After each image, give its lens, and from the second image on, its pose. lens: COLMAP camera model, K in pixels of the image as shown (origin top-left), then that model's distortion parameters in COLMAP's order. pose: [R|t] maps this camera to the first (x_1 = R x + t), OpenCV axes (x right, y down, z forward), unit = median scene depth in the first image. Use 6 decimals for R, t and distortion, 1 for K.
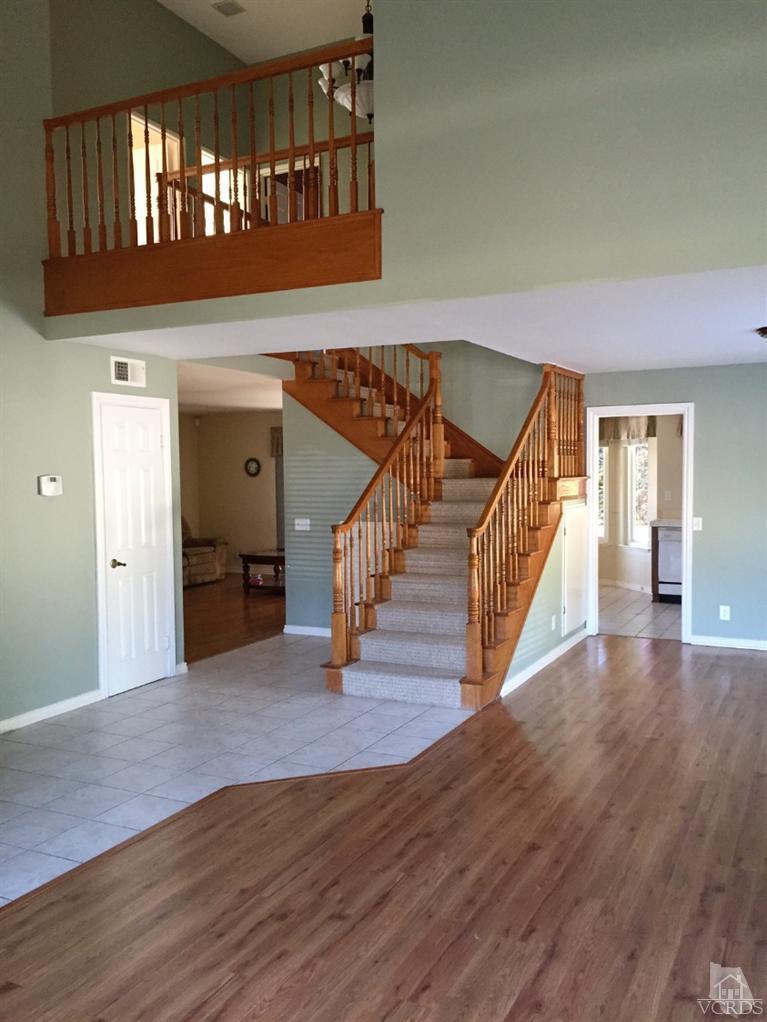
lens RADIAL K [[878.8, 0, 383.5], [0, 878.8, 511.0], [0, 0, 1]] dist [0.036056, -0.011369]
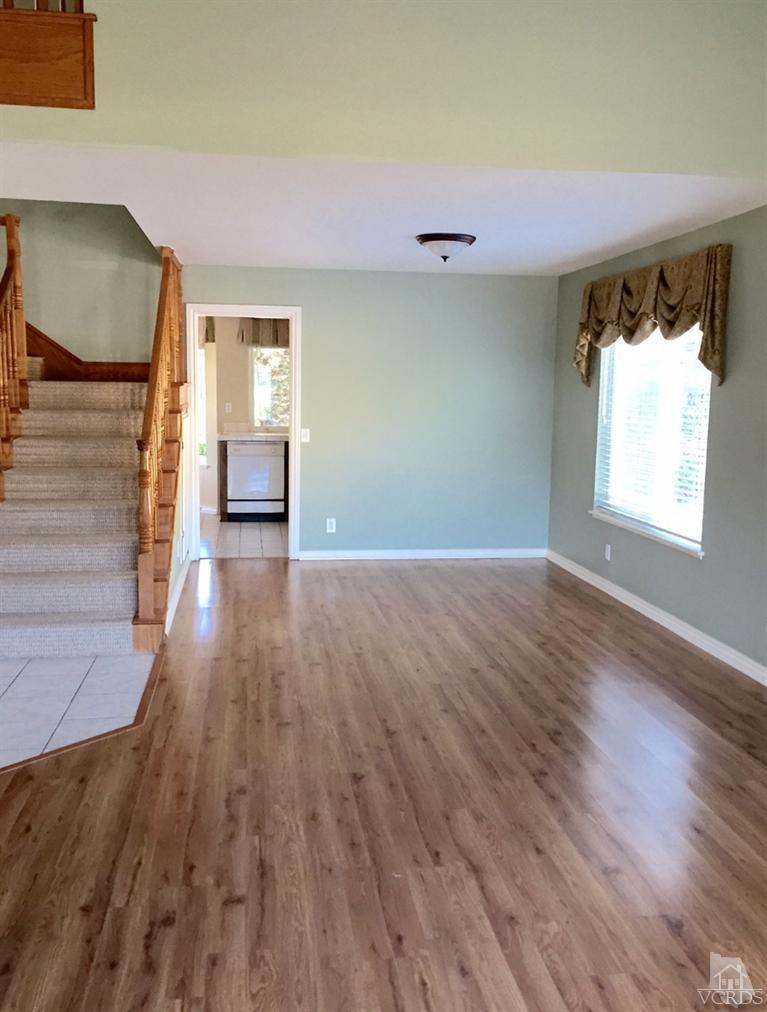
lens RADIAL K [[977.7, 0, 383.5], [0, 977.7, 506.0], [0, 0, 1]] dist [0.138642, -0.191536]
pose [[0.822739, -0.051406, 0.566090, -0.305666], [0.007610, 0.996809, 0.079459, 0.012390], [-0.568368, -0.061066, 0.820505, 0.123632]]
